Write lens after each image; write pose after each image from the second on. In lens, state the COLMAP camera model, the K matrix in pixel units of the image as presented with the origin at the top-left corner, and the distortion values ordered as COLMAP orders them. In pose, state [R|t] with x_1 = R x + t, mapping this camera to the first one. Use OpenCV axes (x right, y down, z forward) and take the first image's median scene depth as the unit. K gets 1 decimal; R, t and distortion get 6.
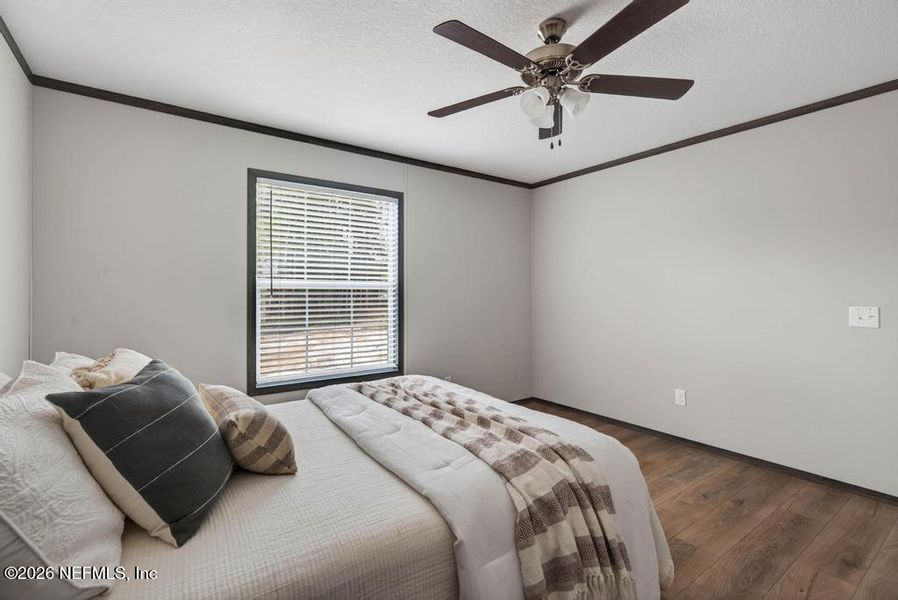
lens RADIAL K [[403.4, 0, 448.6], [0, 403.4, 297.8], [0, 0, 1]] dist [0.000588, 0.000315]
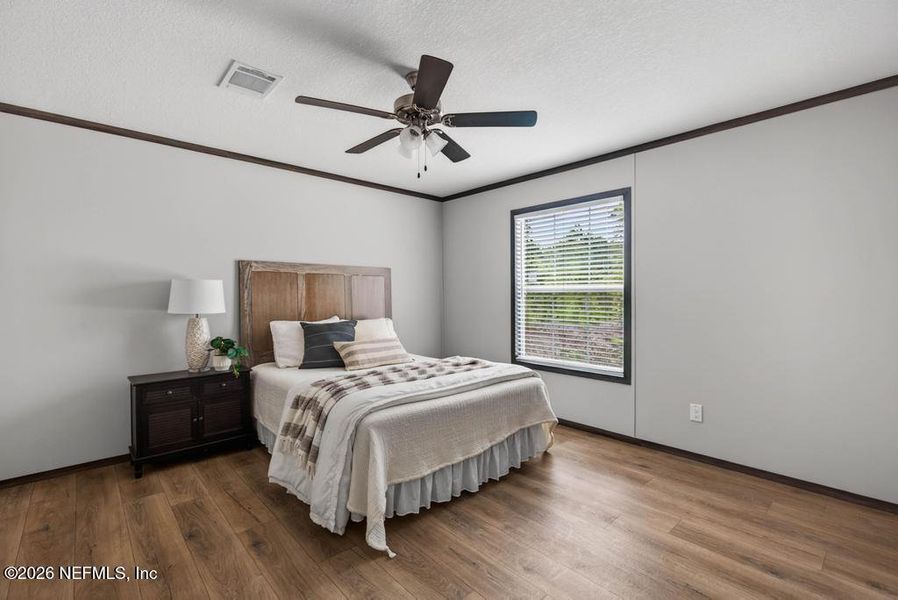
lens RADIAL K [[396.1, 0, 444.0], [0, 396.1, 295.6], [0, 0, 1]] dist [0.001197, 0.000344]
pose [[0.132785, 0.000453, -0.991145, 0.893248], [-0.012933, 0.999916, -0.001276, -0.007873], [0.991060, 0.012988, 0.132780, 0.566795]]
